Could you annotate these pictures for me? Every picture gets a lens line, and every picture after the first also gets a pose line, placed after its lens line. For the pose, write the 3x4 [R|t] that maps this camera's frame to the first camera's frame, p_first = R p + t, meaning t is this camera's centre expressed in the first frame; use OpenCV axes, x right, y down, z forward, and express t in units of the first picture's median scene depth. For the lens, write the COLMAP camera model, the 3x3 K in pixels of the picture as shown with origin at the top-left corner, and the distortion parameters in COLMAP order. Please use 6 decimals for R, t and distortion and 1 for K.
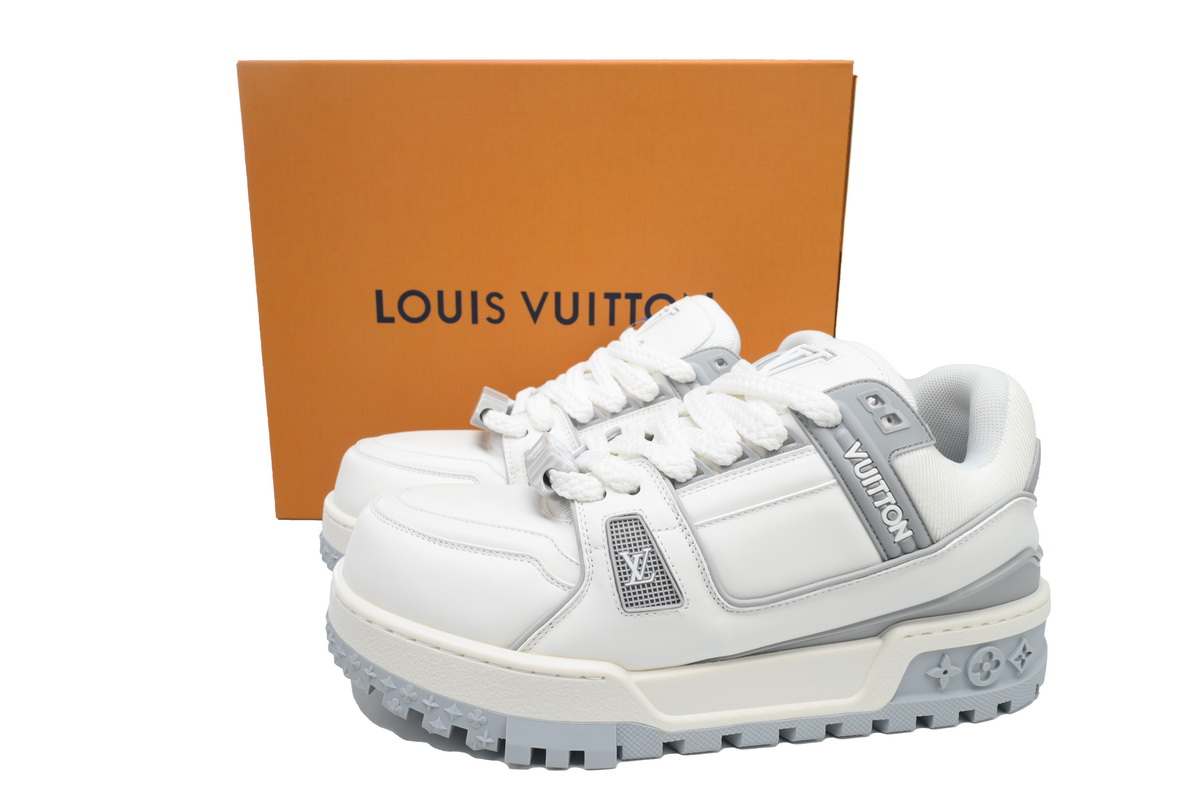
lens RADIAL K [[858.1, 0, 600.0], [0, 858.1, 400.0], [0, 0, 1]] dist [-0.002758, -0.001525]
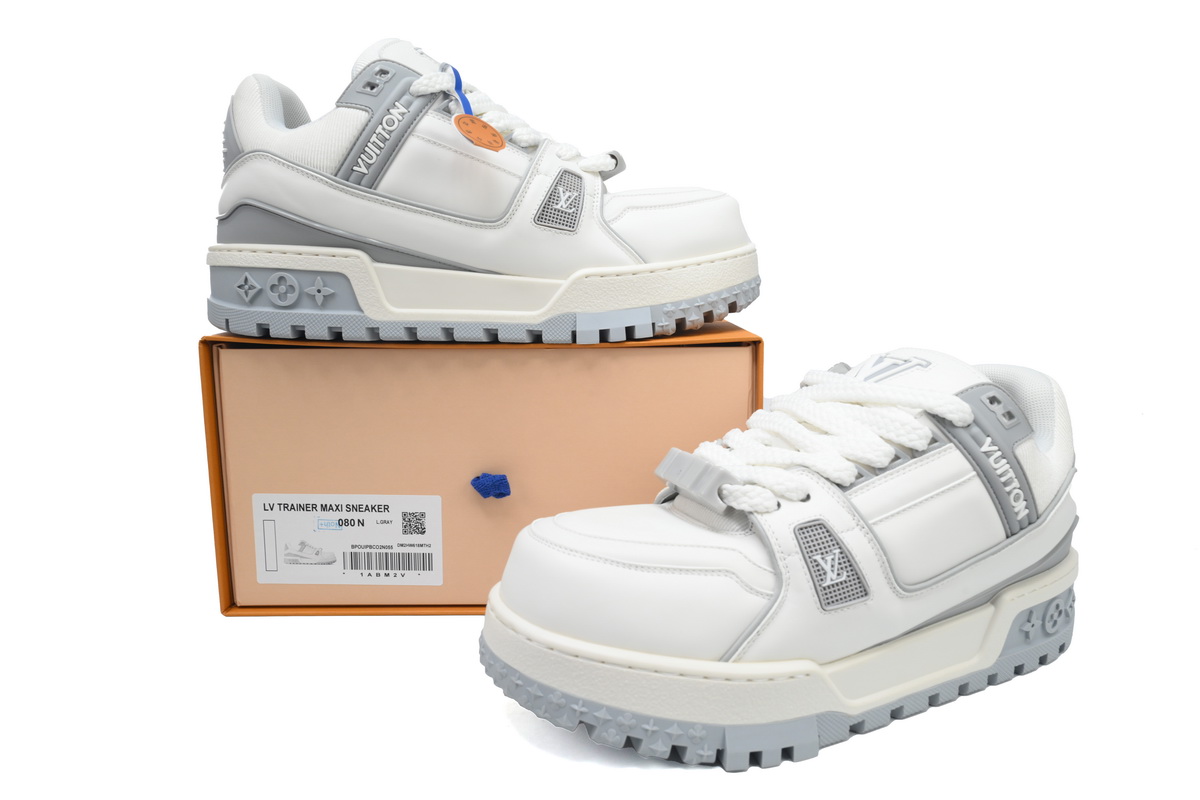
lens RADIAL K [[858.1, 0, 600.0], [0, 858.1, 400.0], [0, 0, 1]] dist [-0.002758, -0.001525]
pose [[0.950231, -0.059996, 0.305714, -0.545544], [0.059390, 0.998171, 0.011293, -0.045730], [-0.305833, 0.007426, 0.952056, 0.057074]]
